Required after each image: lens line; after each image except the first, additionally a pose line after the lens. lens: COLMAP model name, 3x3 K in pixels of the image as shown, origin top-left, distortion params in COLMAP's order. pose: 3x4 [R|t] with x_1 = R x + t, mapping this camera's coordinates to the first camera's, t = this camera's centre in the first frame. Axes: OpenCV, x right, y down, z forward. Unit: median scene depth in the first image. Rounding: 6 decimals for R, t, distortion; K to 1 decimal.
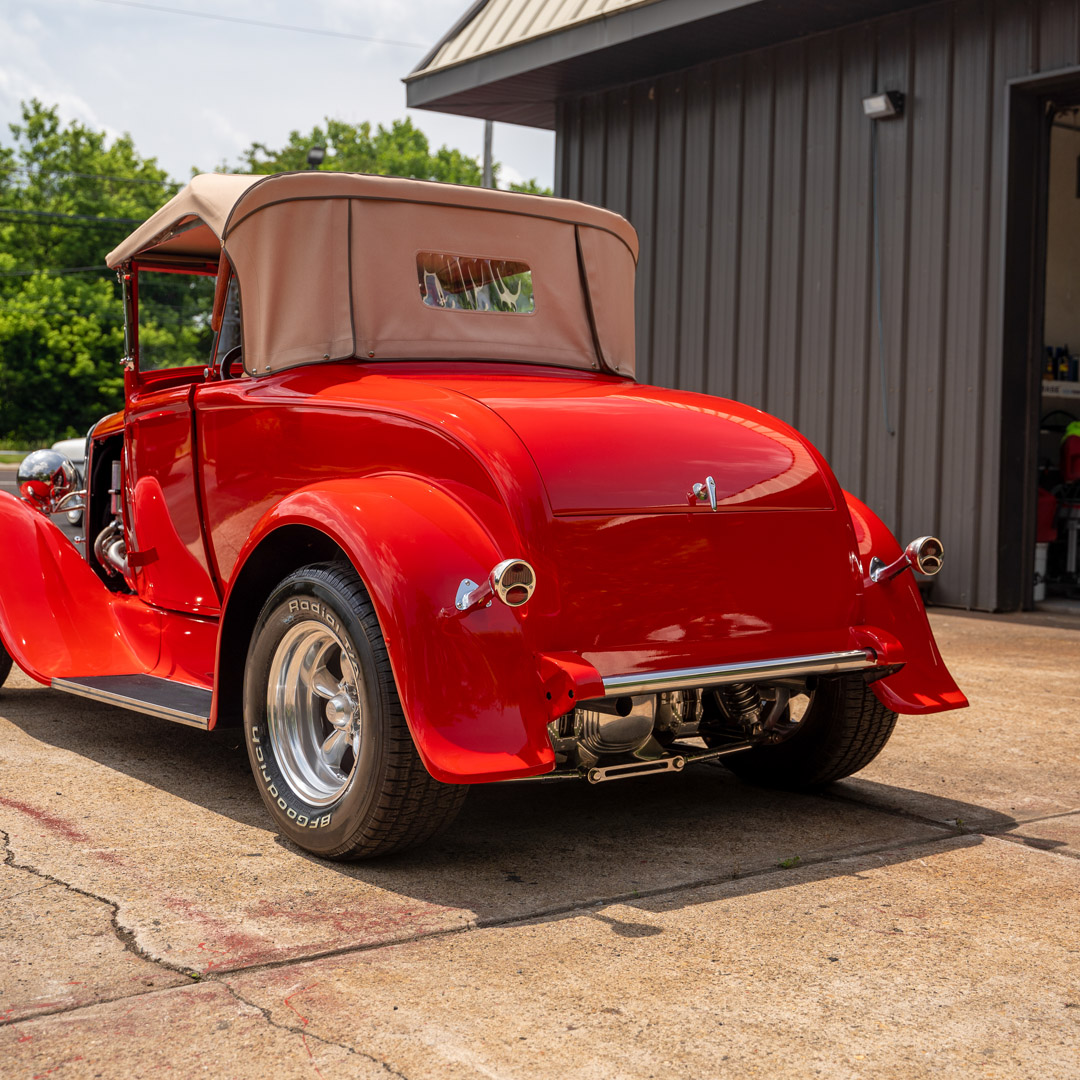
lens RADIAL K [[1695.7, 0, 532.2], [0, 1695.7, 481.5], [0, 0, 1]] dist [-0.039558, 0.000000]
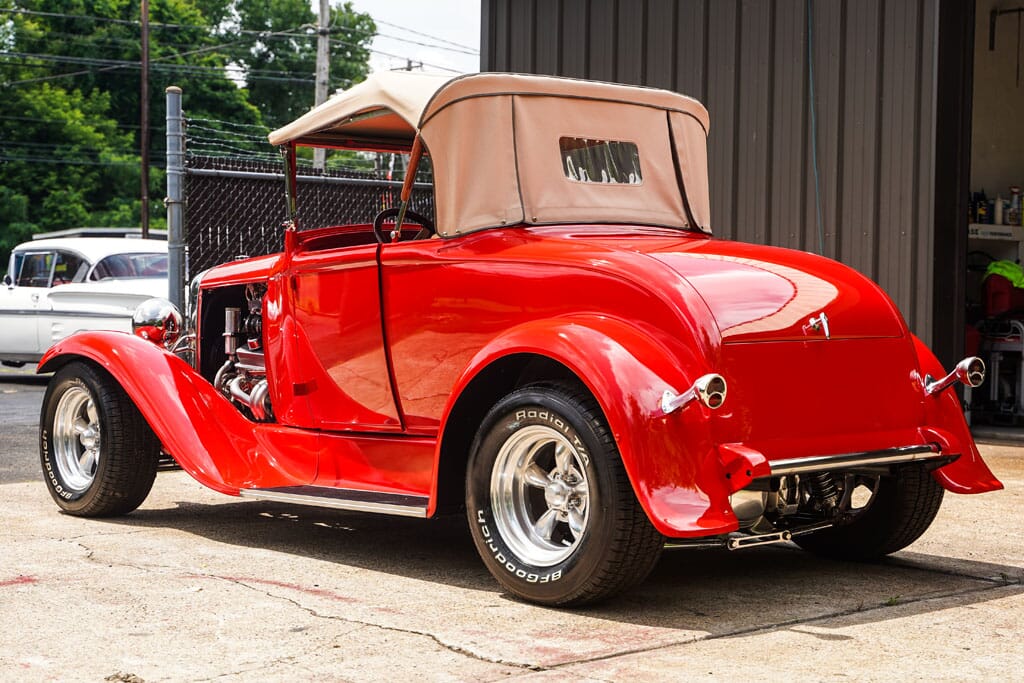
lens RADIAL K [[1881.2, 0, 509.7], [0, 1881.2, 342.2], [0, 0, 1]] dist [0.083505, 0.000000]
pose [[0.994362, -0.014284, 0.105077, -0.263516], [0.013461, 0.999873, 0.008544, 0.003861], [-0.105185, -0.007081, 0.994427, -0.391571]]
